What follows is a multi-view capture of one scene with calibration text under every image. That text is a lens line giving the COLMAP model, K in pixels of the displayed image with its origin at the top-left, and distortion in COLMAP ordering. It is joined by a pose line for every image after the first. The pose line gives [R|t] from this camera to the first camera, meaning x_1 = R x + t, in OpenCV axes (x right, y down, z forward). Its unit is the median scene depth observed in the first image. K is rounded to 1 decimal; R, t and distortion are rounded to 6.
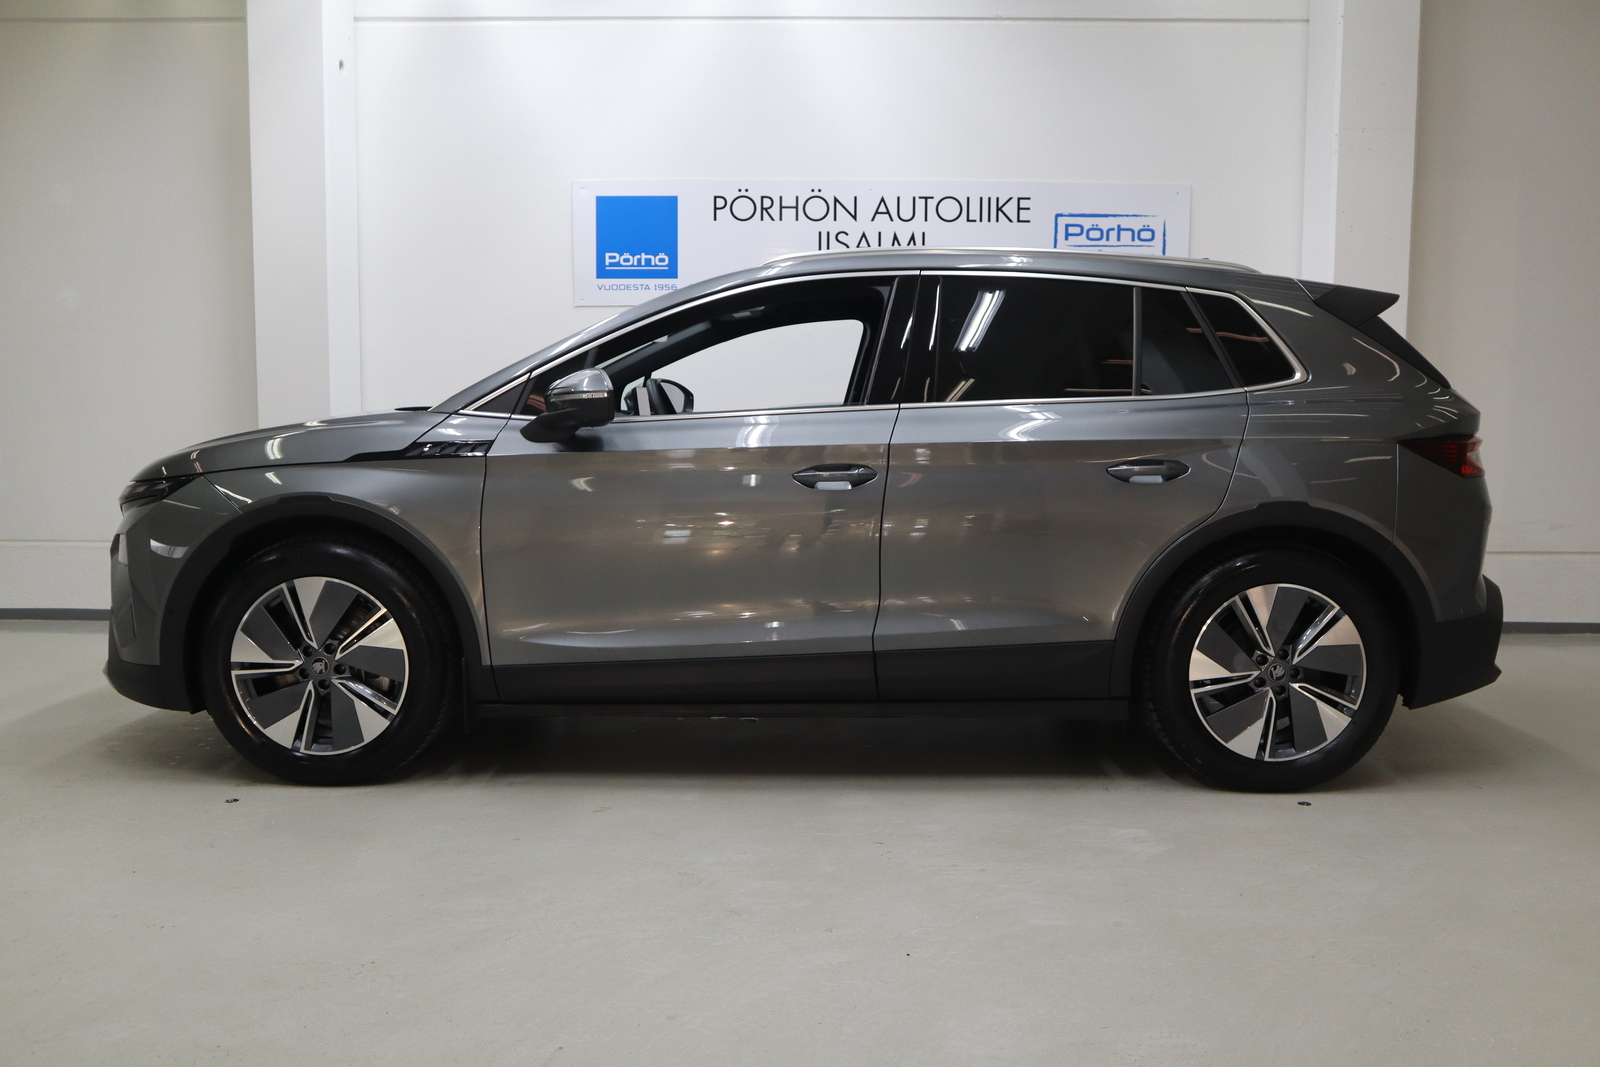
lens RADIAL K [[1321.0, 0, 800.0], [0, 1321.0, 533.5], [0, 0, 1]] dist [-0.084034, 0.102133]
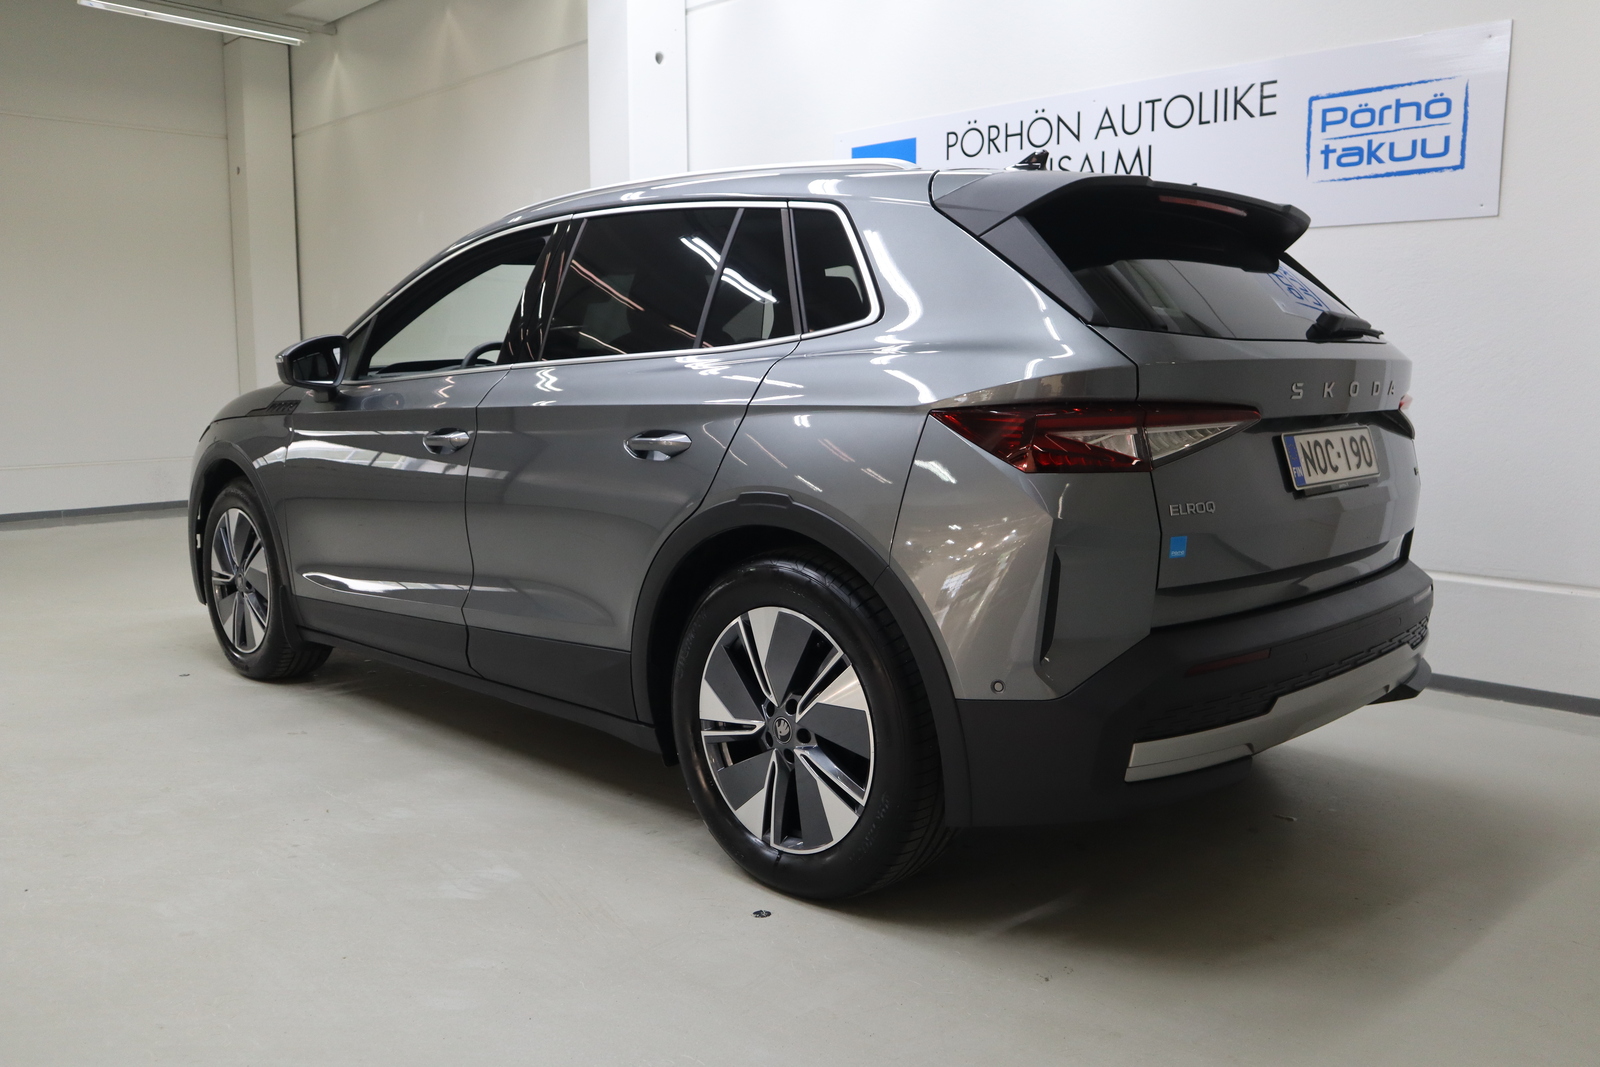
lens RADIAL K [[1321.0, 0, 800.0], [0, 1321.0, 533.5], [0, 0, 1]] dist [-0.084034, 0.102133]
pose [[0.706126, 0.081796, -0.703346, 0.520844], [-0.062121, 0.996632, 0.053537, -0.024487], [0.705356, 0.005889, 0.708828, 0.293119]]
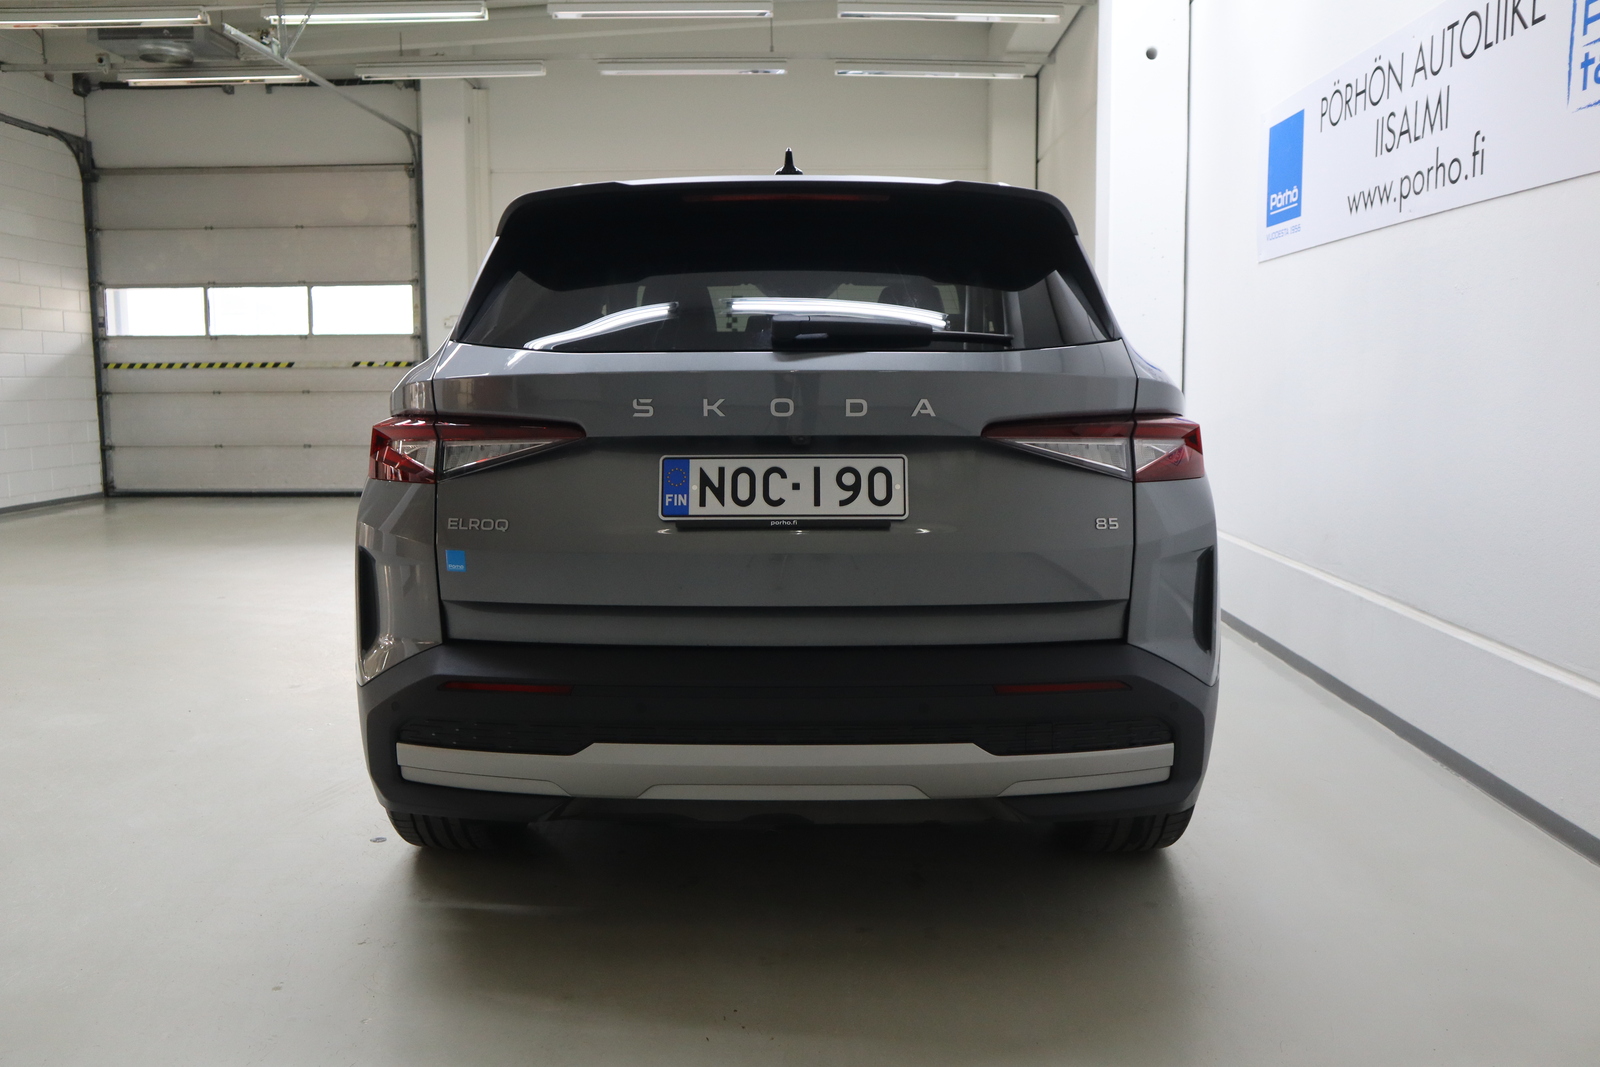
lens RADIAL K [[1321.0, 0, 800.0], [0, 1321.0, 533.5], [0, 0, 1]] dist [-0.084034, 0.102133]
pose [[-0.008298, 0.113669, -0.993484, 0.704954], [-0.098319, 0.988612, 0.113932, -0.067344], [0.995120, 0.098624, 0.002972, 0.728521]]
